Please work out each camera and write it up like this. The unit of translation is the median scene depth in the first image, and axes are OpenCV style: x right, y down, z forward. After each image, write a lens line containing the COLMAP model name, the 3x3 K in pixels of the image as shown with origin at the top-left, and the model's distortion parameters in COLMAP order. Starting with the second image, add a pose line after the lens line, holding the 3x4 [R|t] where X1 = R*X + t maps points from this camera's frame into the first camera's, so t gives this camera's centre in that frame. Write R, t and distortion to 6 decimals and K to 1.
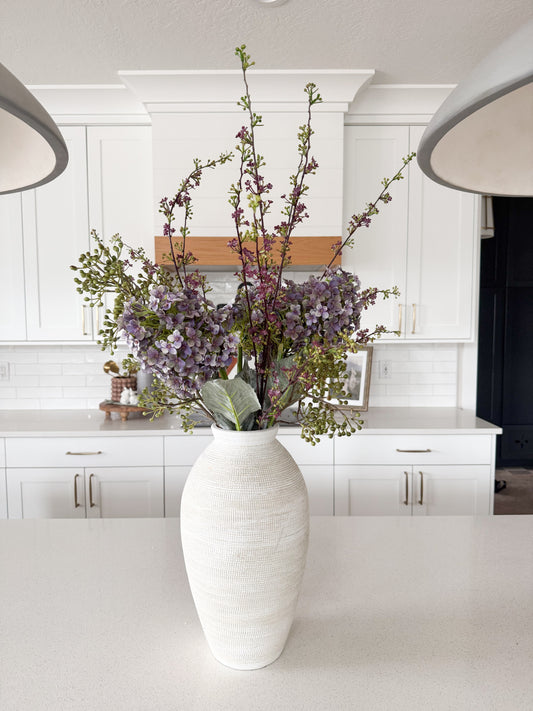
lens RADIAL K [[502.2, 0, 267.4], [0, 502.2, 356.7], [0, 0, 1]] dist [0.056402, -0.110577]
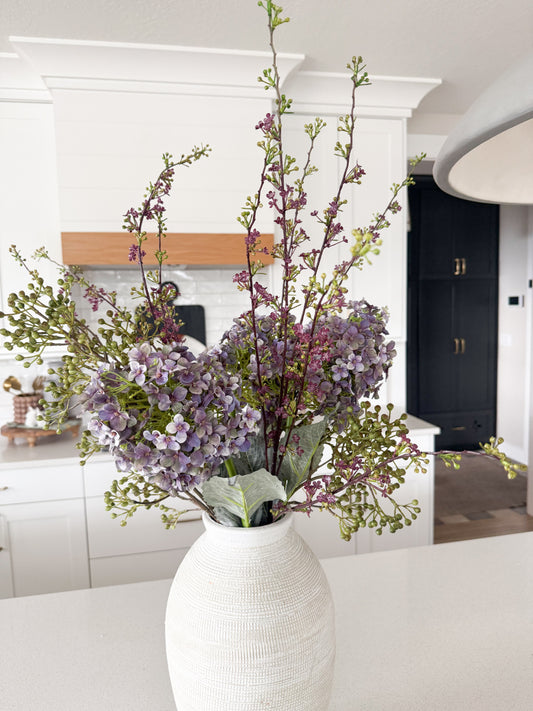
lens RADIAL K [[511.1, 0, 270.4], [0, 511.1, 354.5], [0, 0, 1]] dist [0.026406, -0.045783]
pose [[0.982081, -0.039879, 0.184193, -0.151927], [0.037287, 0.999151, 0.017515, -0.116426], [-0.184735, -0.010333, 0.982734, 0.258039]]
